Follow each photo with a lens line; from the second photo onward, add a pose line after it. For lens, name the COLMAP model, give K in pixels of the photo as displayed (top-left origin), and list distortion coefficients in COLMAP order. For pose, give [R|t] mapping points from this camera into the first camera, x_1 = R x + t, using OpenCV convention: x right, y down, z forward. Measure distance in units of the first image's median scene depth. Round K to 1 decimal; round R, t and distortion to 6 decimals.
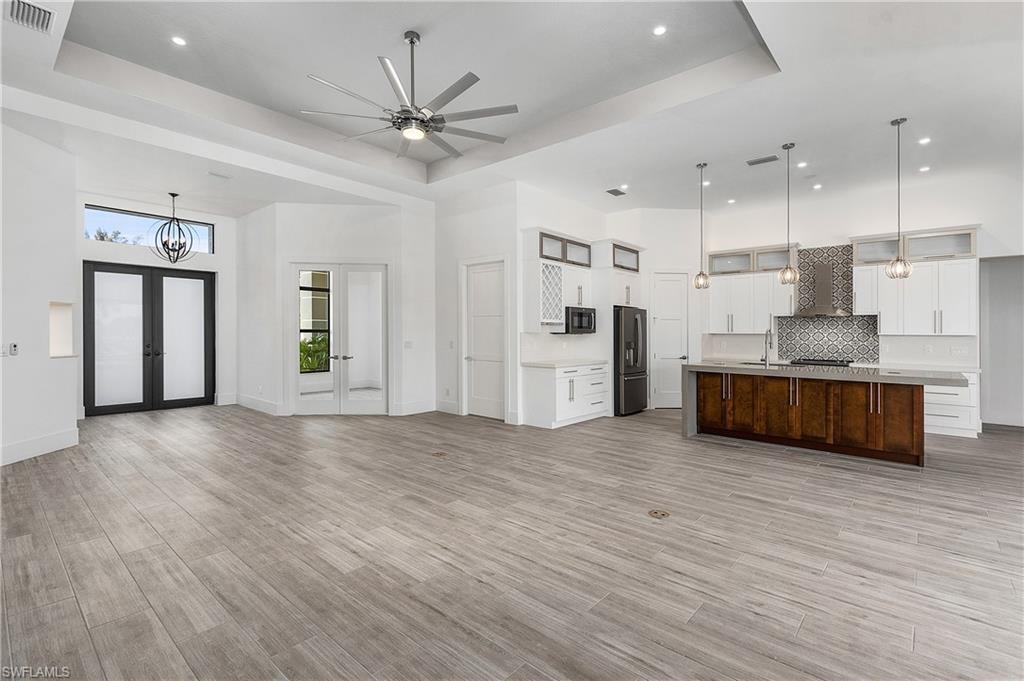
lens RADIAL K [[471.8, 0, 508.8], [0, 471.8, 332.2], [0, 0, 1]] dist [0.001383, 0.000788]
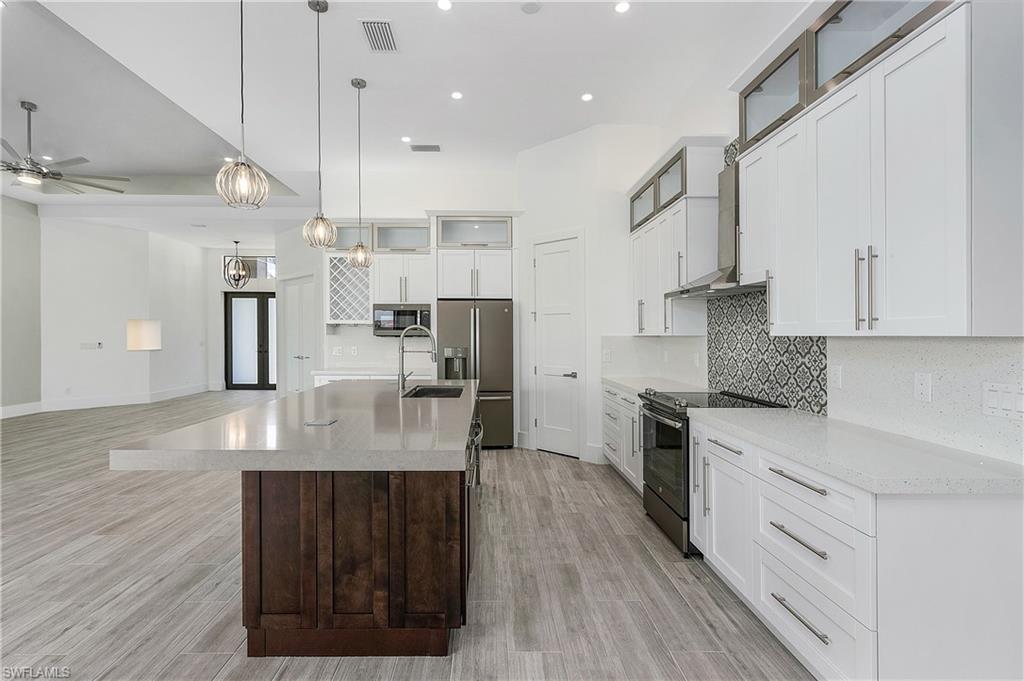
lens RADIAL K [[471.8, 0, 500.8], [0, 471.8, 353.7], [0, 0, 1]] dist [0.001383, 0.000788]
pose [[0.676546, 0.023250, -0.736033, 0.900601], [0.004700, 0.999345, 0.035888, 0.004482], [0.736385, -0.027739, 0.675993, 0.602034]]
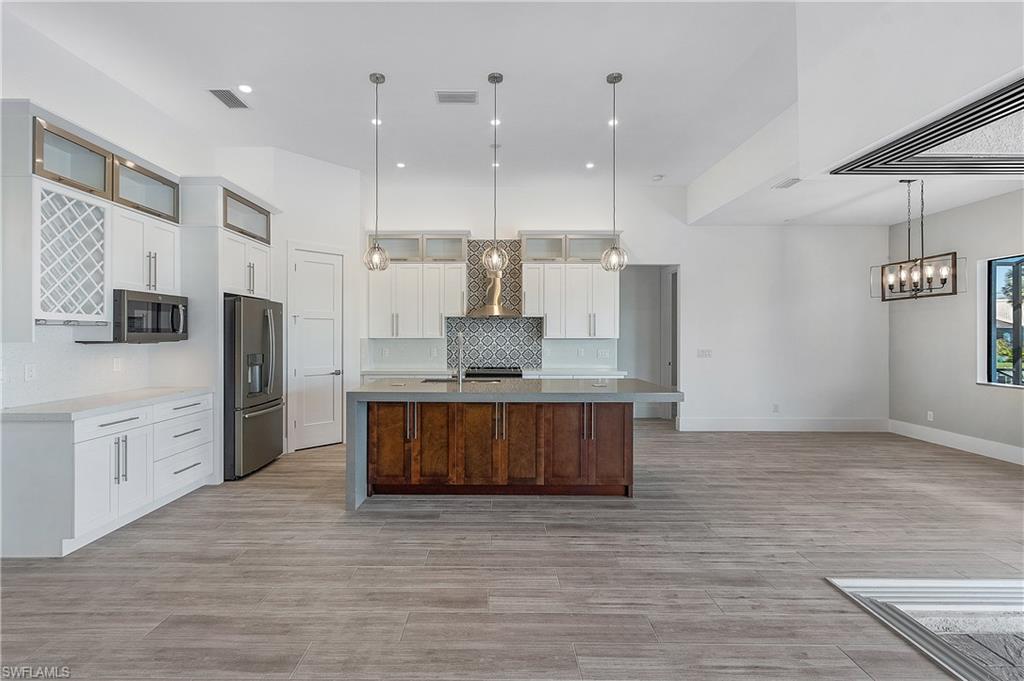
lens RADIAL K [[471.8, 0, 498.6], [0, 471.8, 325.6], [0, 0, 1]] dist [0.001383, 0.000788]
pose [[0.749781, 0.006727, 0.661652, 0.095371], [0.004154, 0.999881, -0.014874, -0.006391], [-0.661674, 0.013901, 0.749663, 0.353048]]
